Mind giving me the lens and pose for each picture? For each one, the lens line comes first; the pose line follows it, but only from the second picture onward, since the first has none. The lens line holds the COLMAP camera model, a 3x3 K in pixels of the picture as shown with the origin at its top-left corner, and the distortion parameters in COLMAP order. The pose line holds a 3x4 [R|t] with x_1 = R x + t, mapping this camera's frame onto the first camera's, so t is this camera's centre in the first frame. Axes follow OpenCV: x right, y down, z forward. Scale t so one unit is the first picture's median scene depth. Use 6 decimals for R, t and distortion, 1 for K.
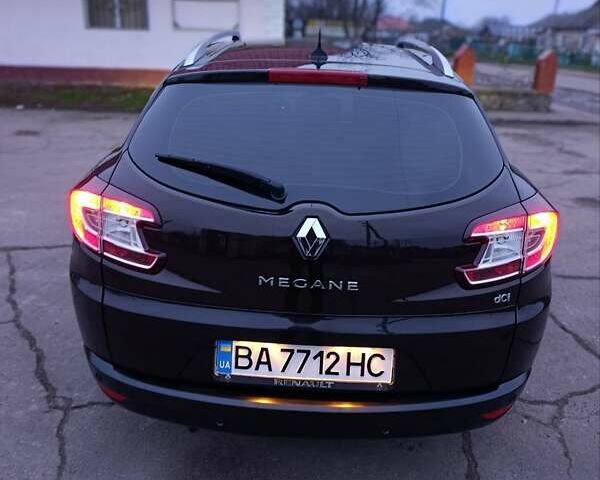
lens RADIAL K [[549.4, 0, 299.5], [0, 549.4, 232.4], [0, 0, 1]] dist [0.016085, -0.018646]
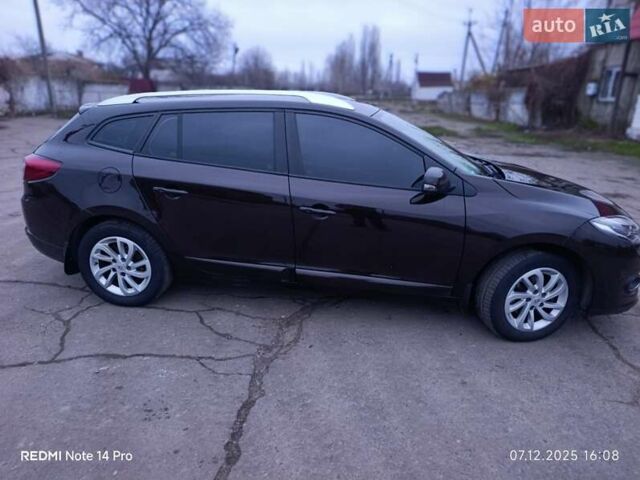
lens RADIAL K [[432.2, 0, 320.2], [0, 432.2, 253.1], [0, 0, 1]] dist [-0.000636, -0.006032]
pose [[-0.083653, 0.314297, -0.945632, 1.686615], [-0.364353, 0.873604, 0.322589, -0.559785], [0.927496, 0.371529, 0.041435, 1.744561]]
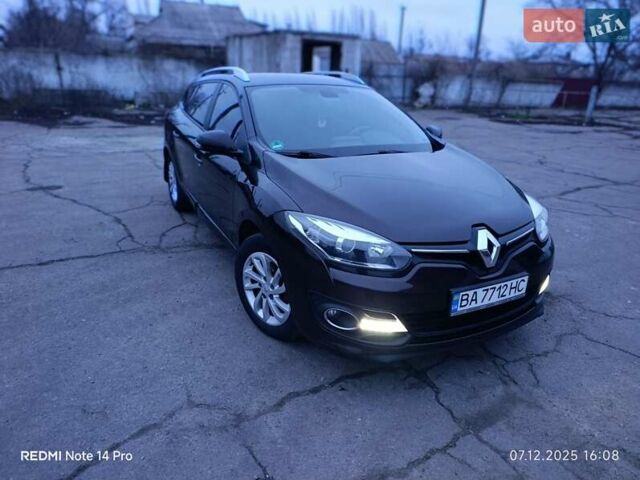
lens RADIAL K [[437.3, 0, 320.0], [0, 437.3, 240.0], [0, 0, 1]] dist [0.020168, -0.025900]
pose [[-0.868391, 0.109225, -0.483701, 0.892871], [-0.227888, 0.778428, 0.584908, -1.096041], [0.440413, 0.618158, -0.651089, 3.210845]]
